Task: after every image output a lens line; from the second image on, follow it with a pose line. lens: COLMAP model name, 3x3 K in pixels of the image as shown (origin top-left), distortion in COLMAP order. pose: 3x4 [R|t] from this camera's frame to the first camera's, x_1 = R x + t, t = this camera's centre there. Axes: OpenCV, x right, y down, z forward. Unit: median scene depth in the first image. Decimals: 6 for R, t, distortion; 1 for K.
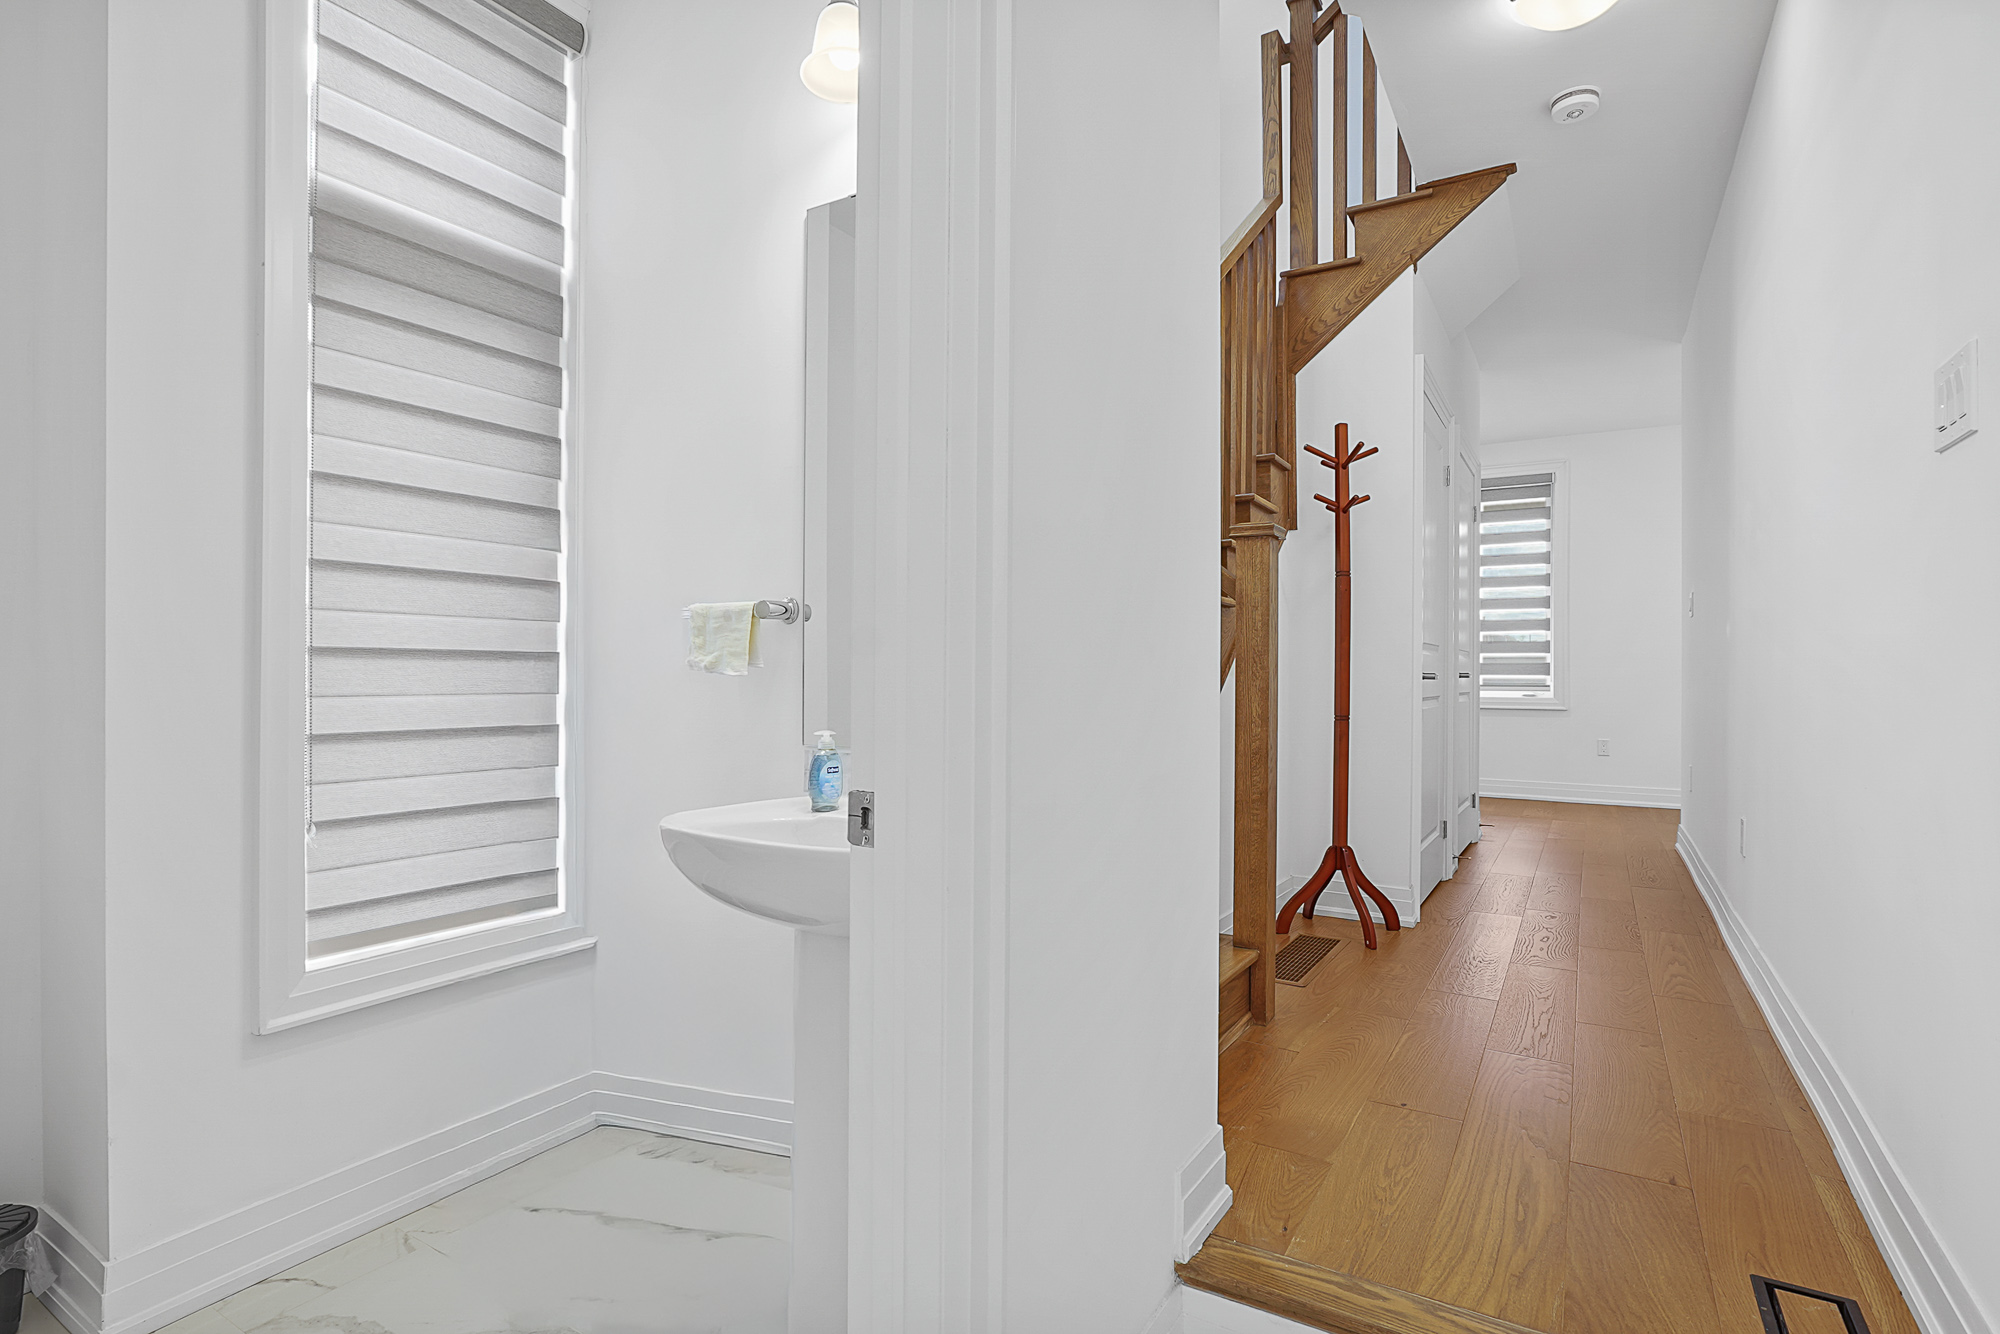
lens RADIAL K [[985.9, 0, 993.4], [0, 985.9, 678.3], [0, 0, 1]] dist [-0.010401, 0.002949]
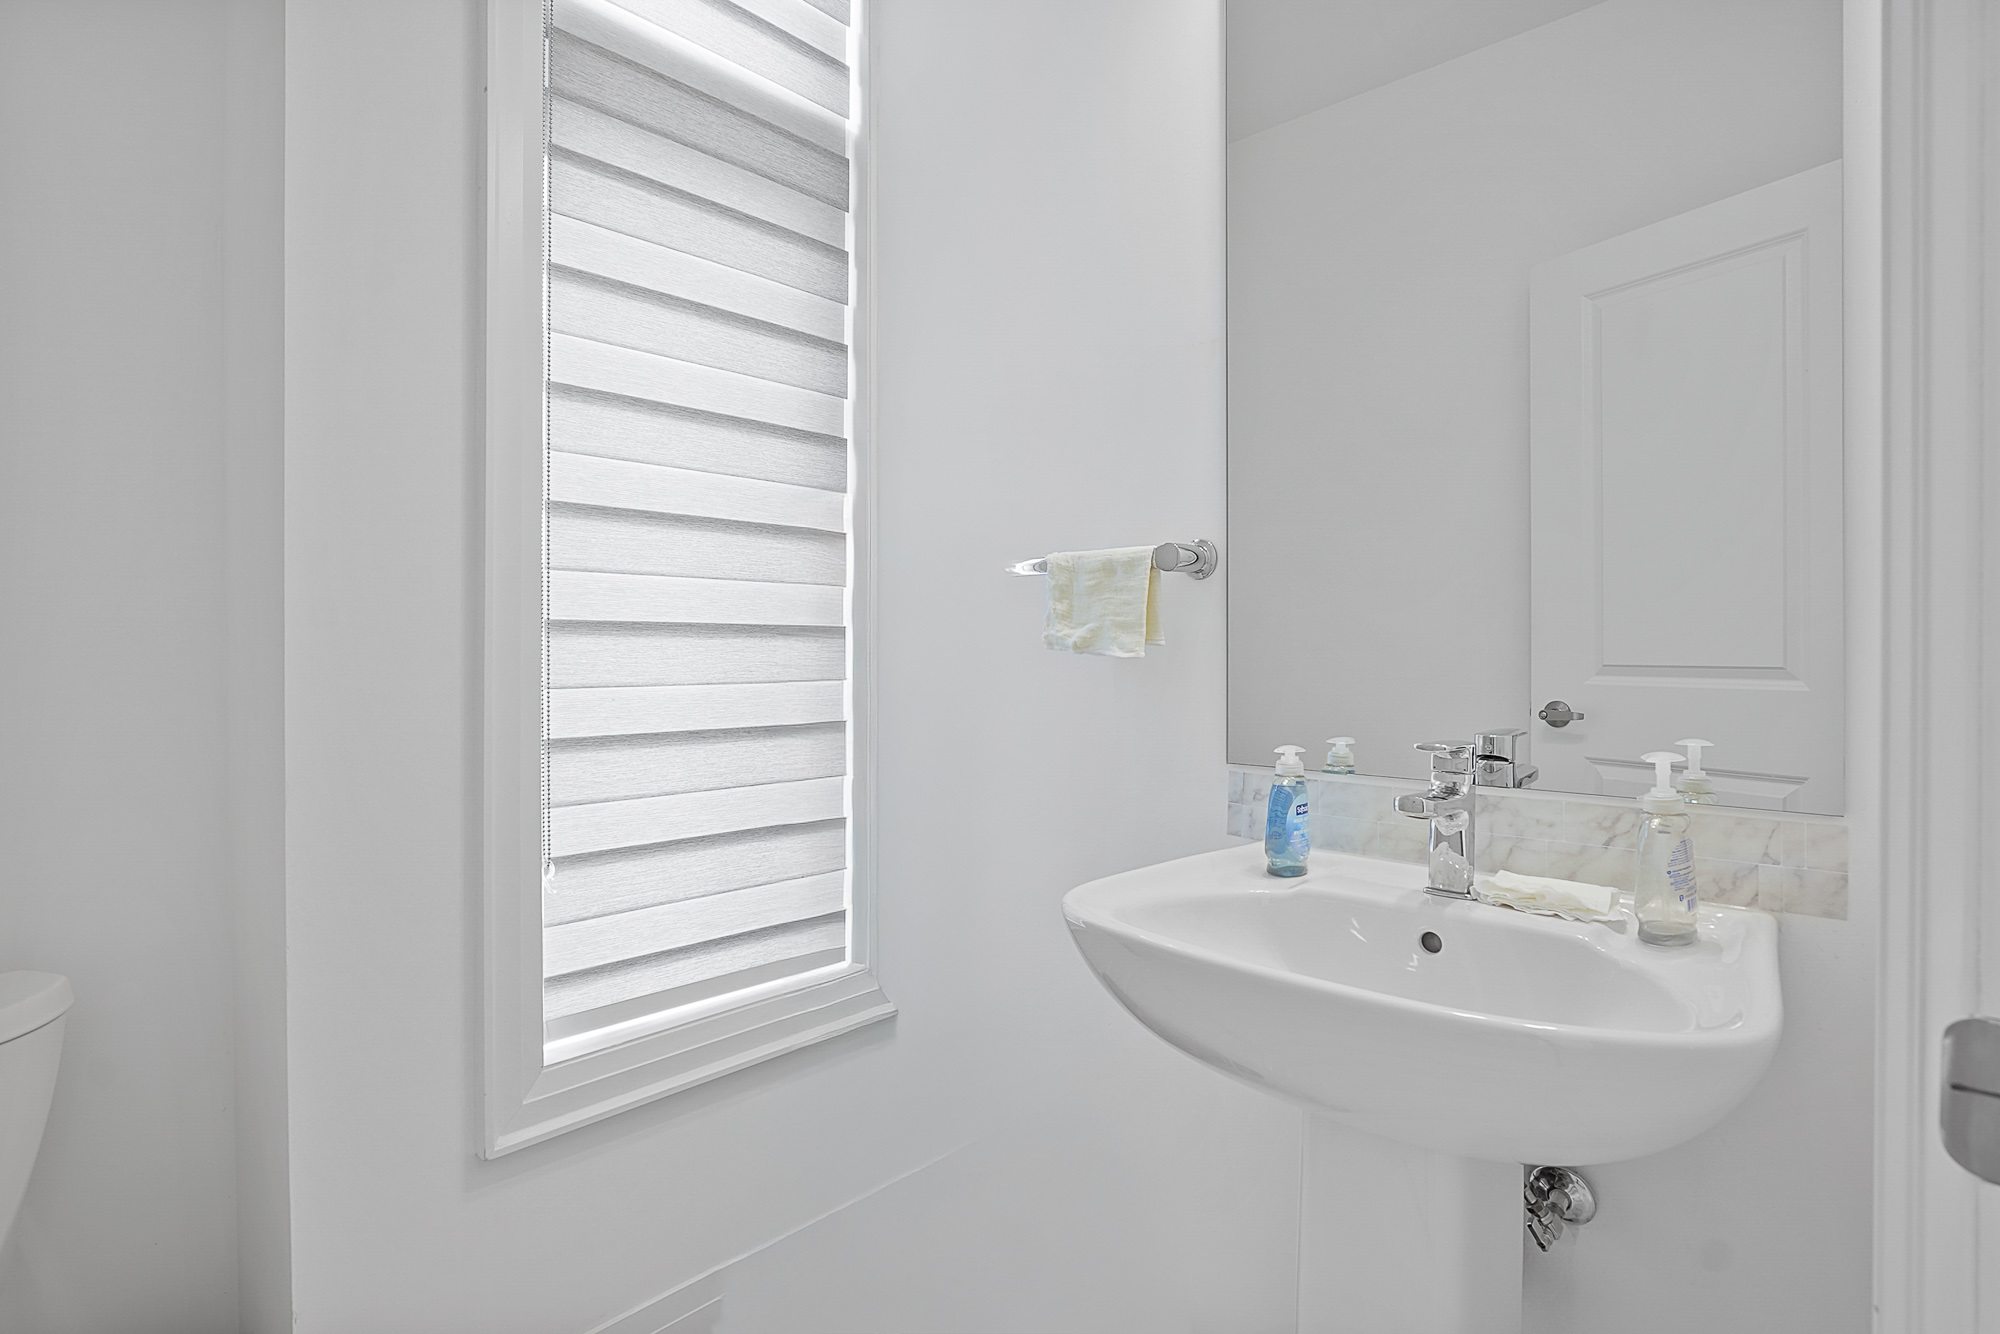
lens RADIAL K [[985.9, 0, 1001.5], [0, 985.9, 655.1], [0, 0, 1]] dist [-0.010401, 0.002949]
pose [[0.982884, -0.003071, -0.184201, -0.211866], [0.003337, 0.999994, 0.001138, -0.005249], [0.184196, -0.001733, 0.982888, 0.316865]]
